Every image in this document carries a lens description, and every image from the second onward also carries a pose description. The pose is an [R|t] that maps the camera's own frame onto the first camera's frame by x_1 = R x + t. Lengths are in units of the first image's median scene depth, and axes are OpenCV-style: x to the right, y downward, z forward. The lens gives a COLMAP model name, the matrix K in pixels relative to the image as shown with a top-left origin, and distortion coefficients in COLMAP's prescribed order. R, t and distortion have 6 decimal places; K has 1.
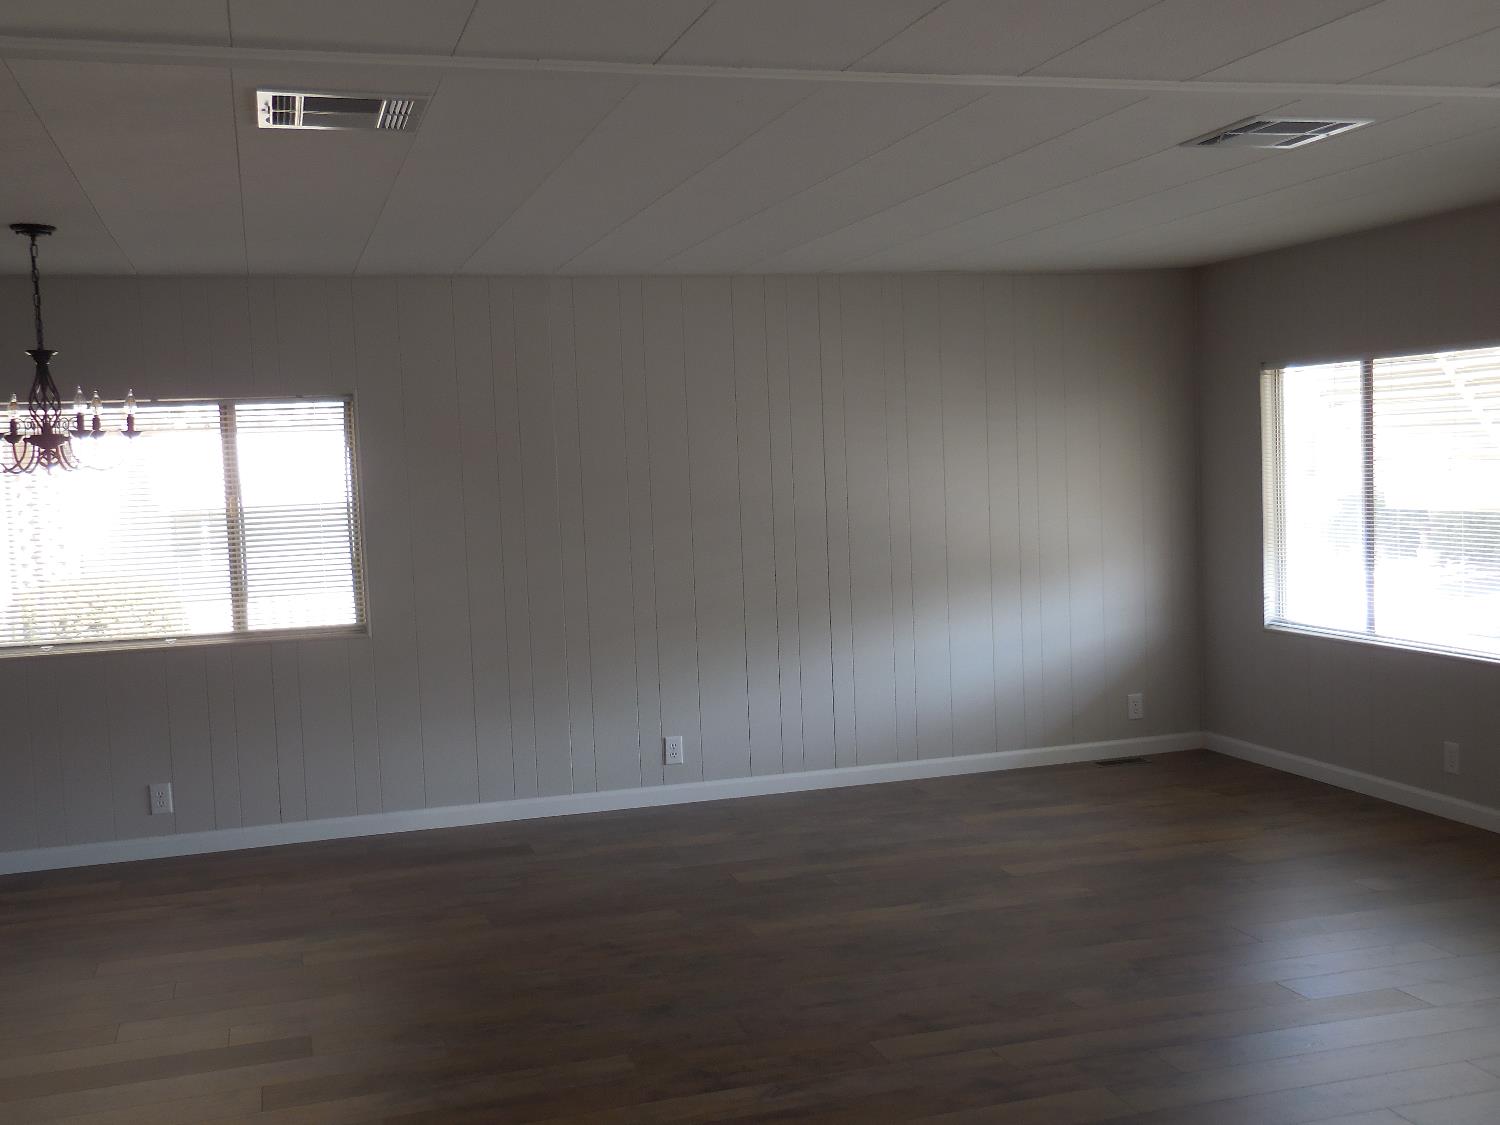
lens RADIAL K [[1599.4, 0, 752.4], [0, 1599.4, 562.7], [0, 0, 1]] dist [0.013112, 0.000000]
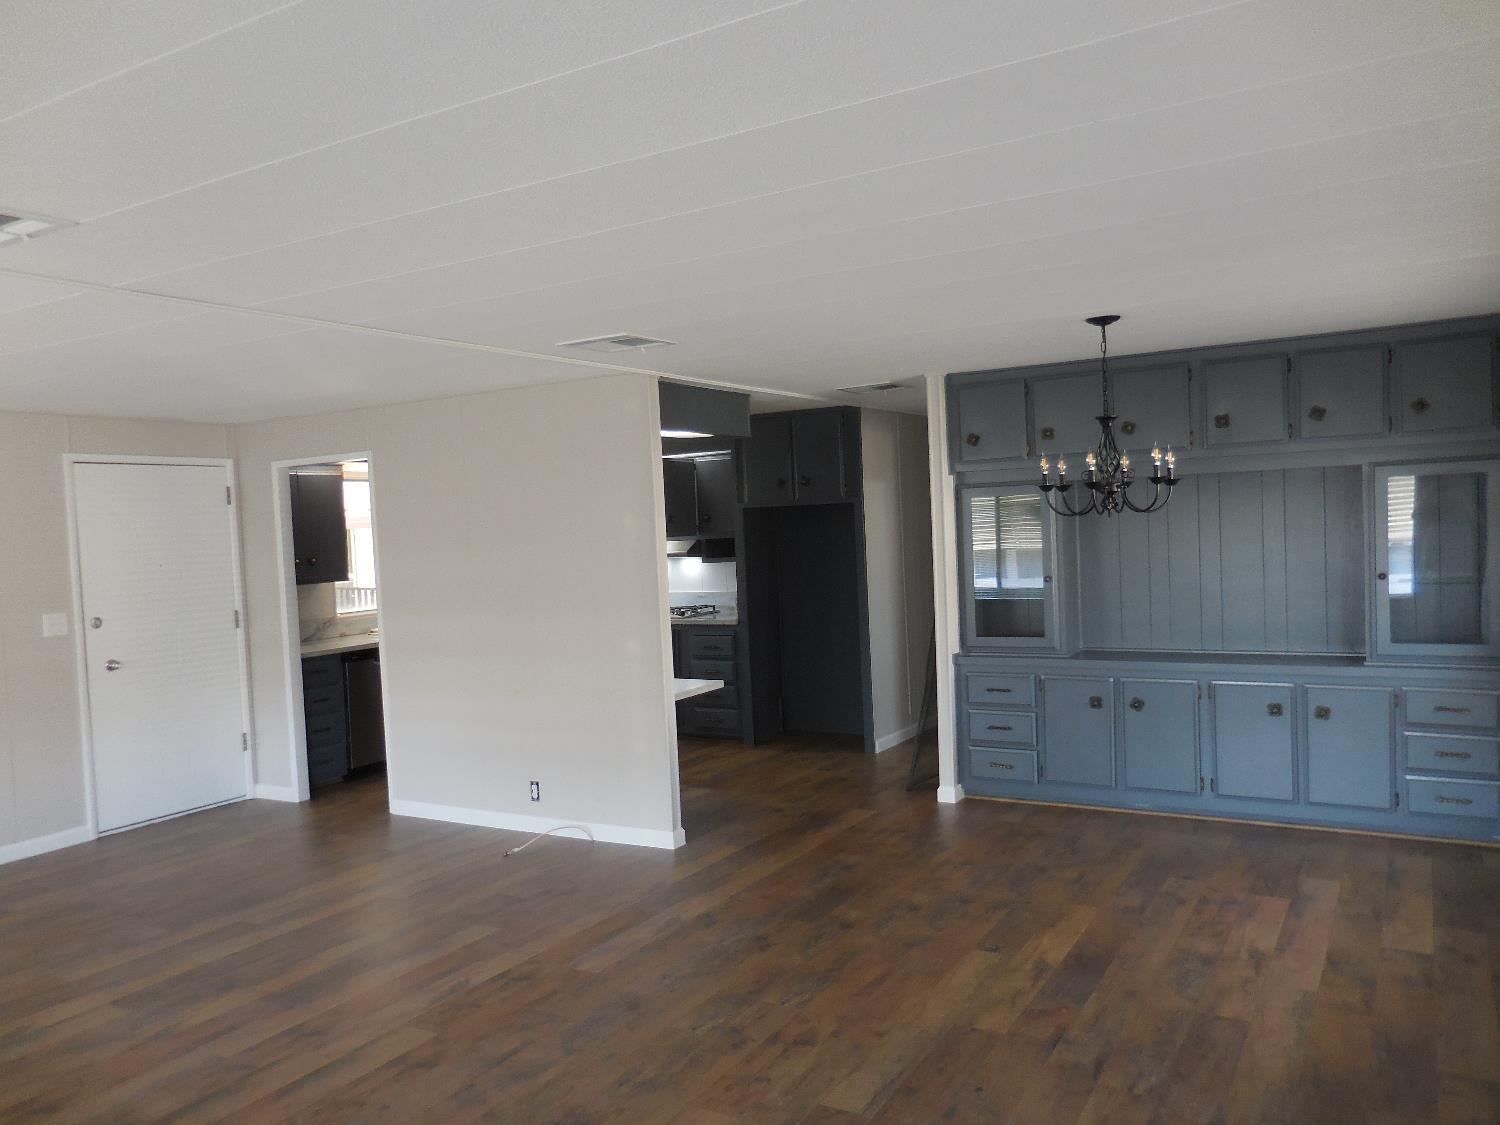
lens RADIAL K [[1128.5, 0, 755.1], [0, 1128.5, 563.3], [0, 0, 1]] dist [-0.008095, 0.016183]
pose [[-0.729757, 0.107190, -0.675252, 0.395926], [0.019683, 0.990518, 0.135964, -0.155528], [0.683423, 0.085930, -0.724948, 1.585355]]
